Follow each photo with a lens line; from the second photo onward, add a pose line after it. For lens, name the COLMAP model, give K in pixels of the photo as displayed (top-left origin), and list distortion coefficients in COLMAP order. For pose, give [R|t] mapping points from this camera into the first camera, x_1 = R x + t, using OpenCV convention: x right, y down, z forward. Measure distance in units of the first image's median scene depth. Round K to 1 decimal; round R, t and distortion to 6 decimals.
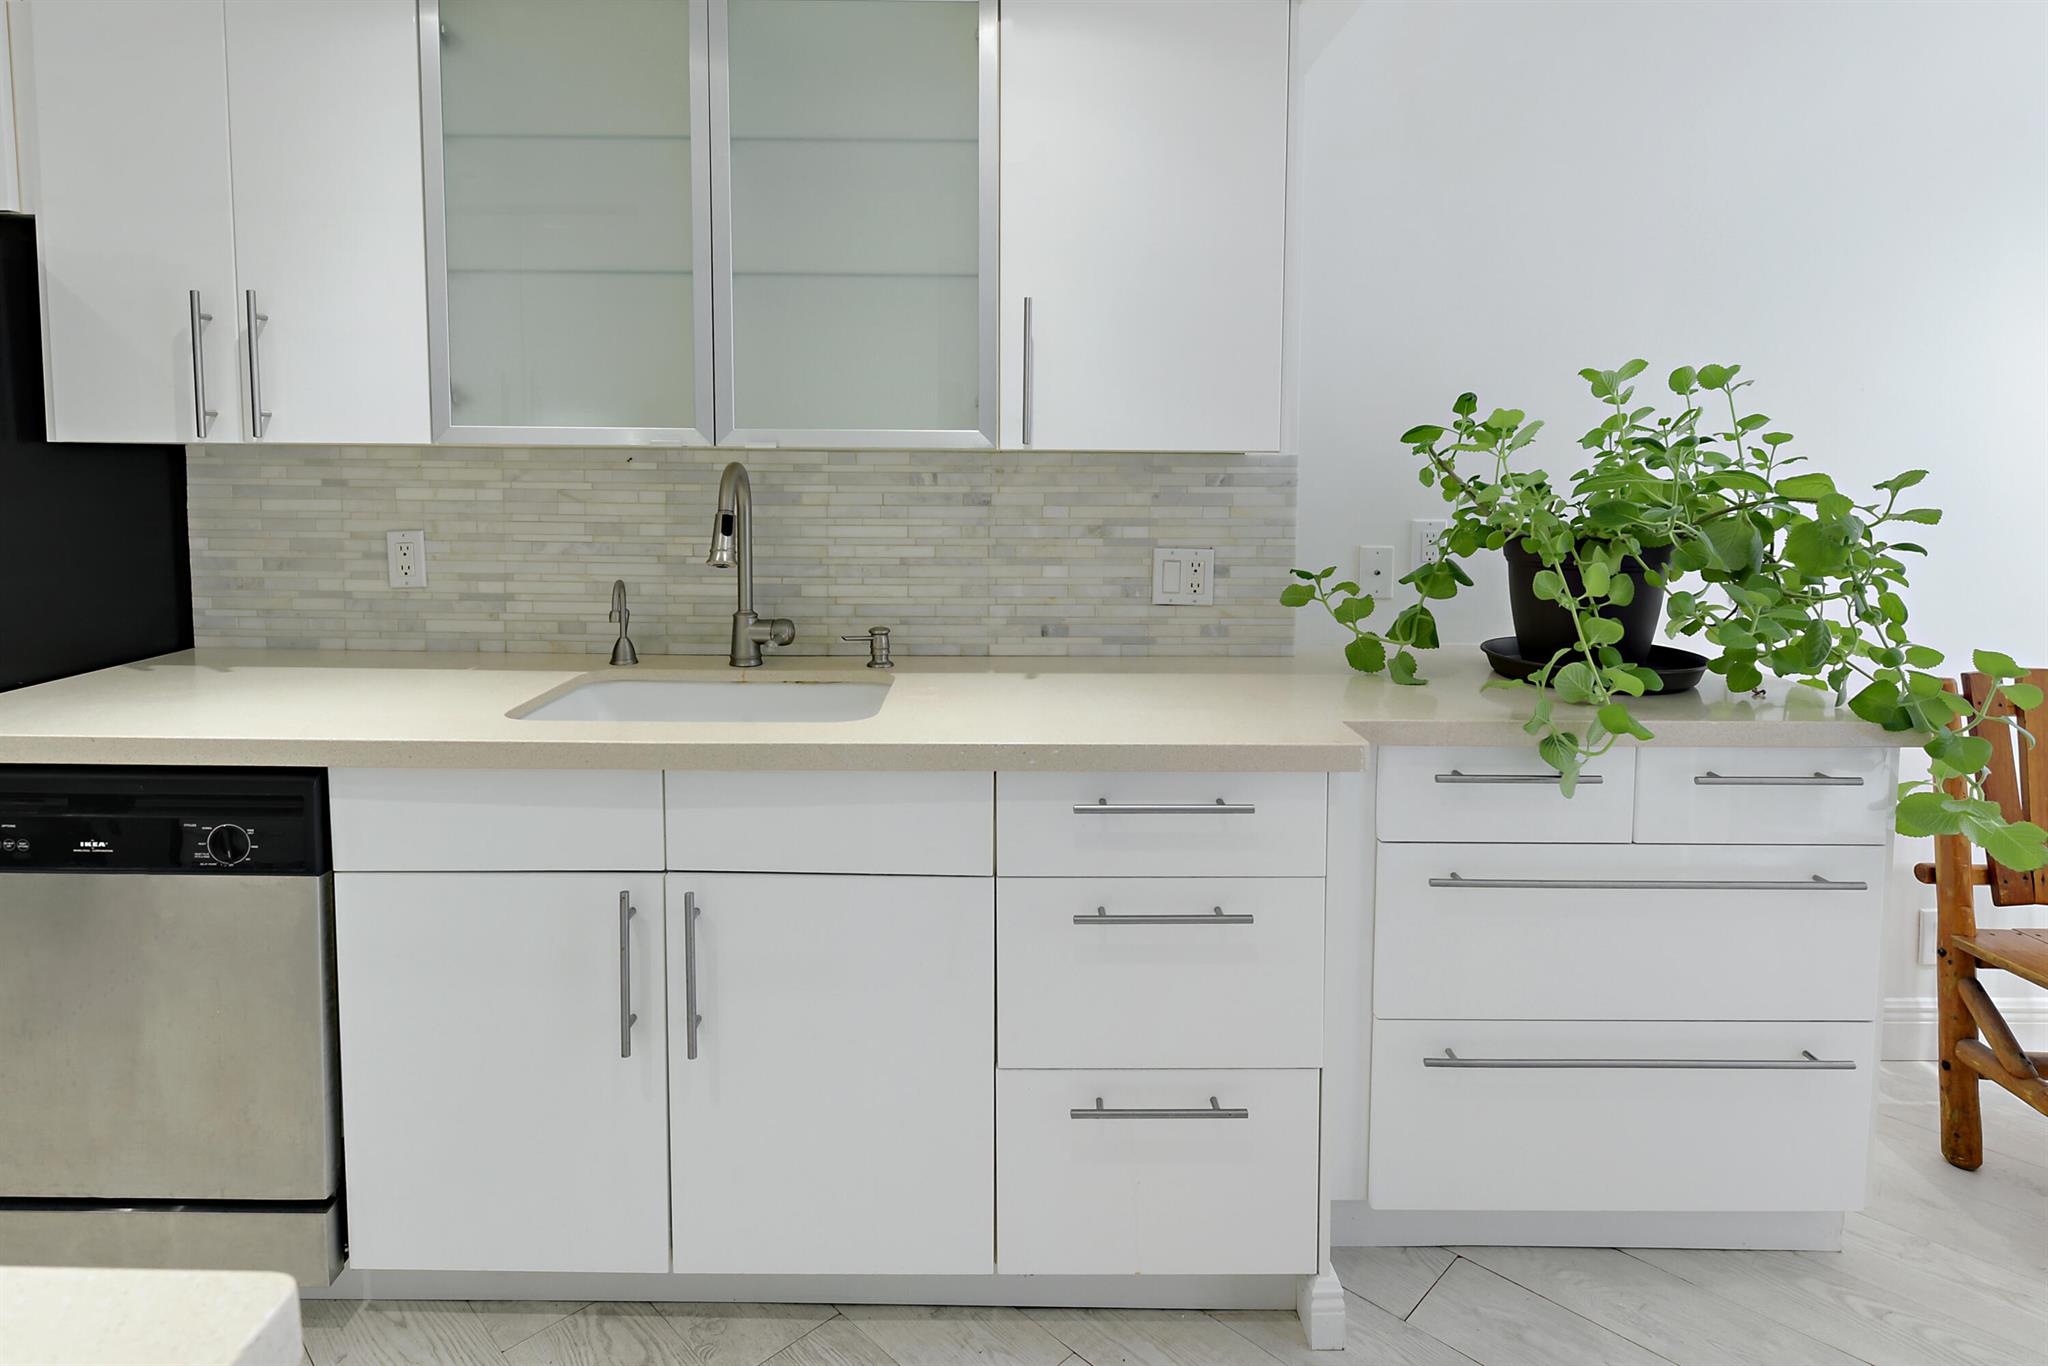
lens RADIAL K [[1097.6, 0, 1027.1], [0, 1097.6, 537.2], [0, 0, 1]] dist [0.002219, -0.000079]
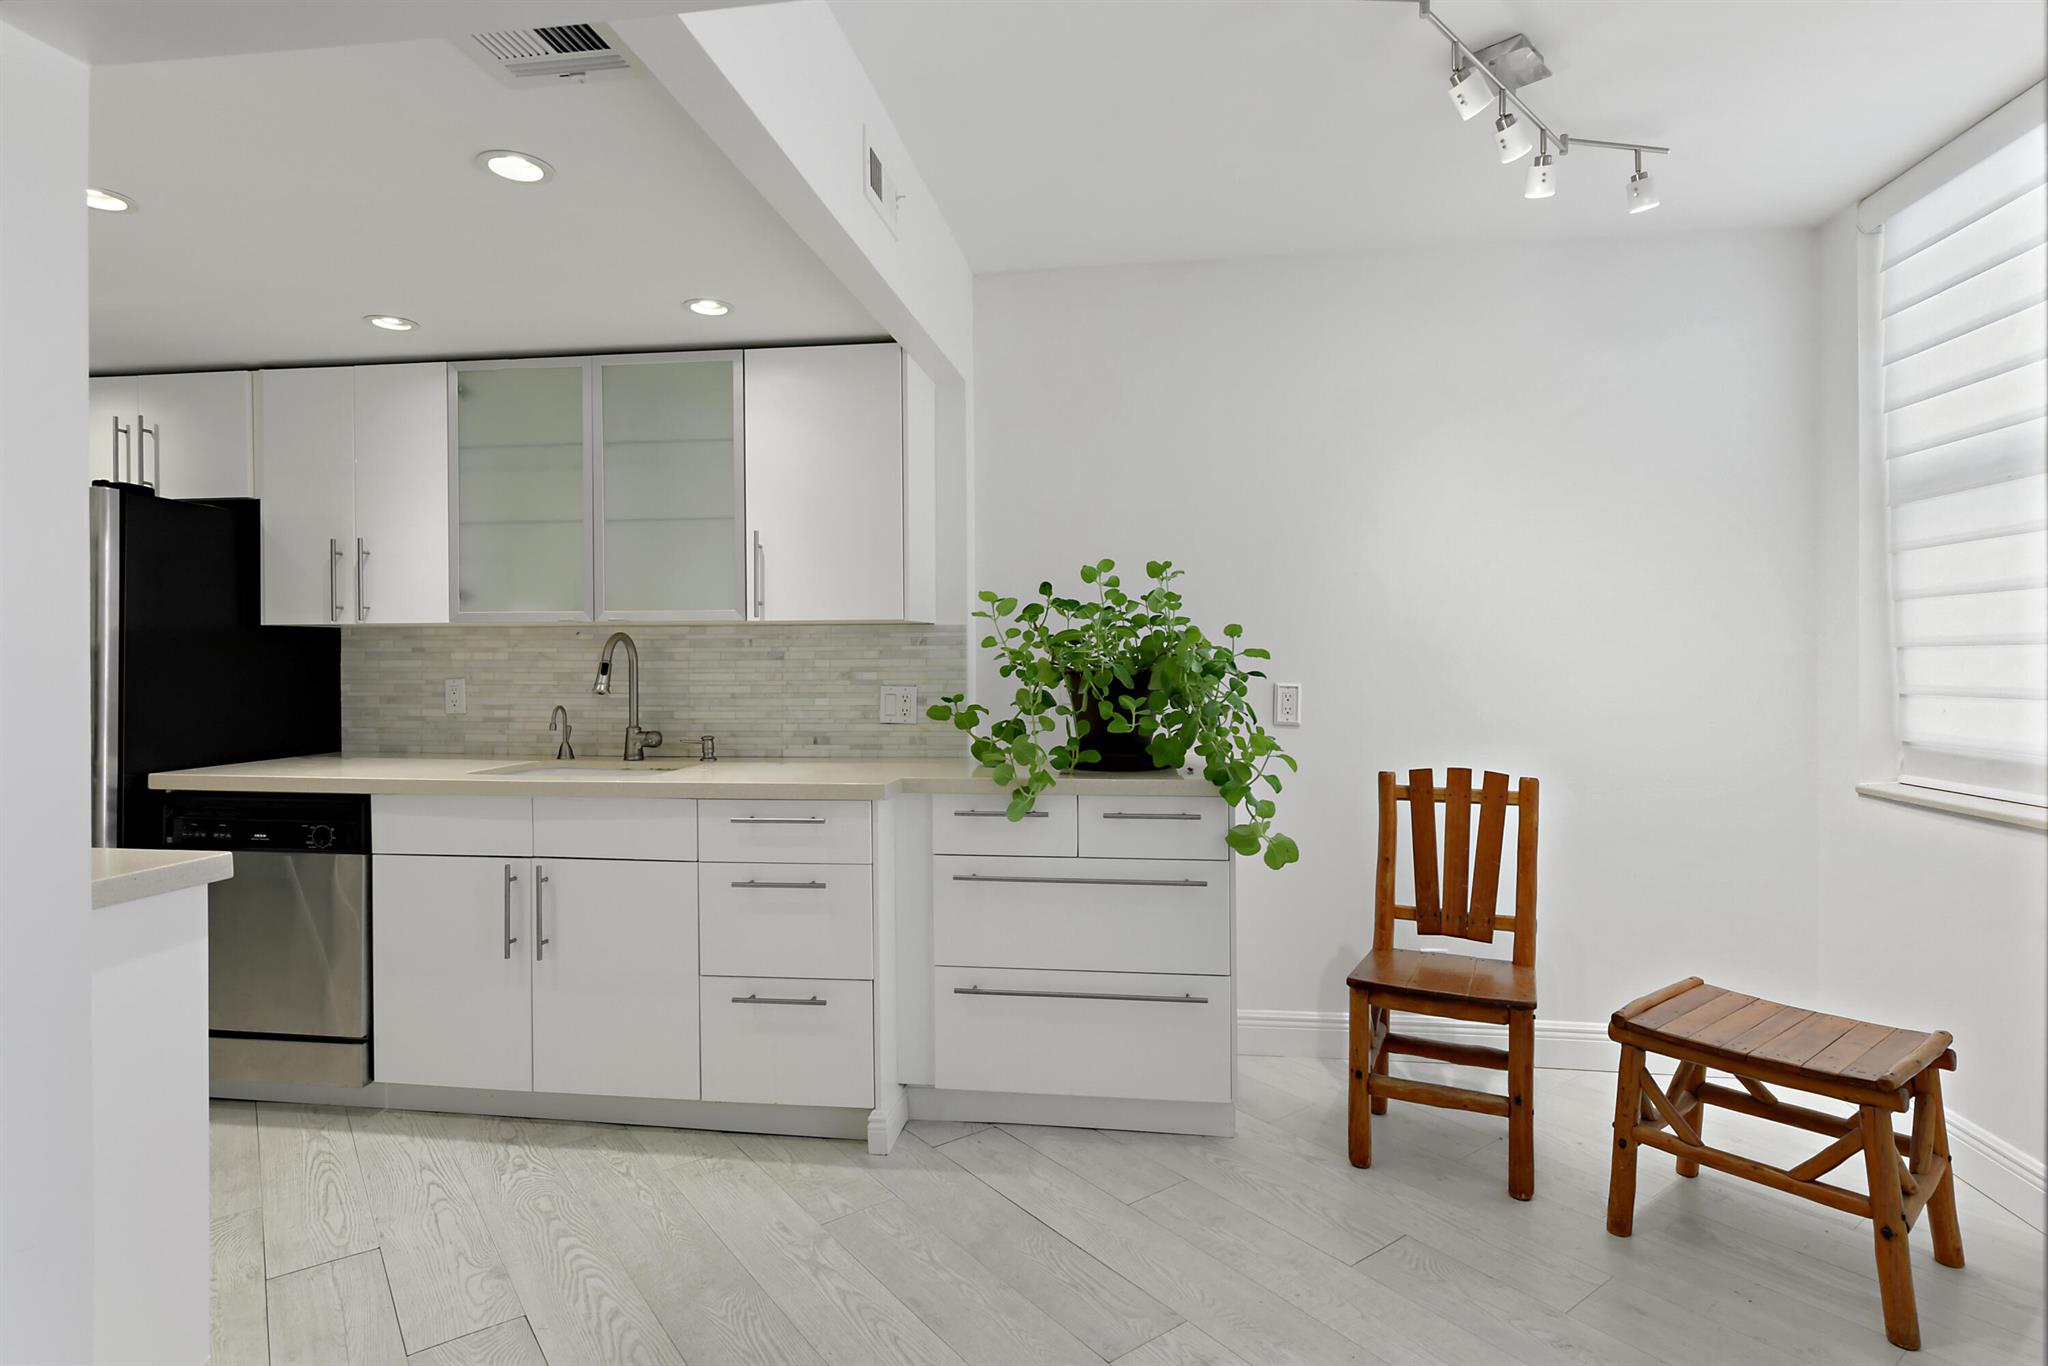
lens RADIAL K [[1141.1, 0, 1063.9], [0, 1141.1, 662.6], [0, 0, 1]] dist [-0.001028, -0.001226]
pose [[0.984182, -0.006513, -0.177041, 0.646706], [-0.005689, 0.997647, -0.068325, 0.084104], [0.177070, 0.068251, 0.981829, -0.521237]]
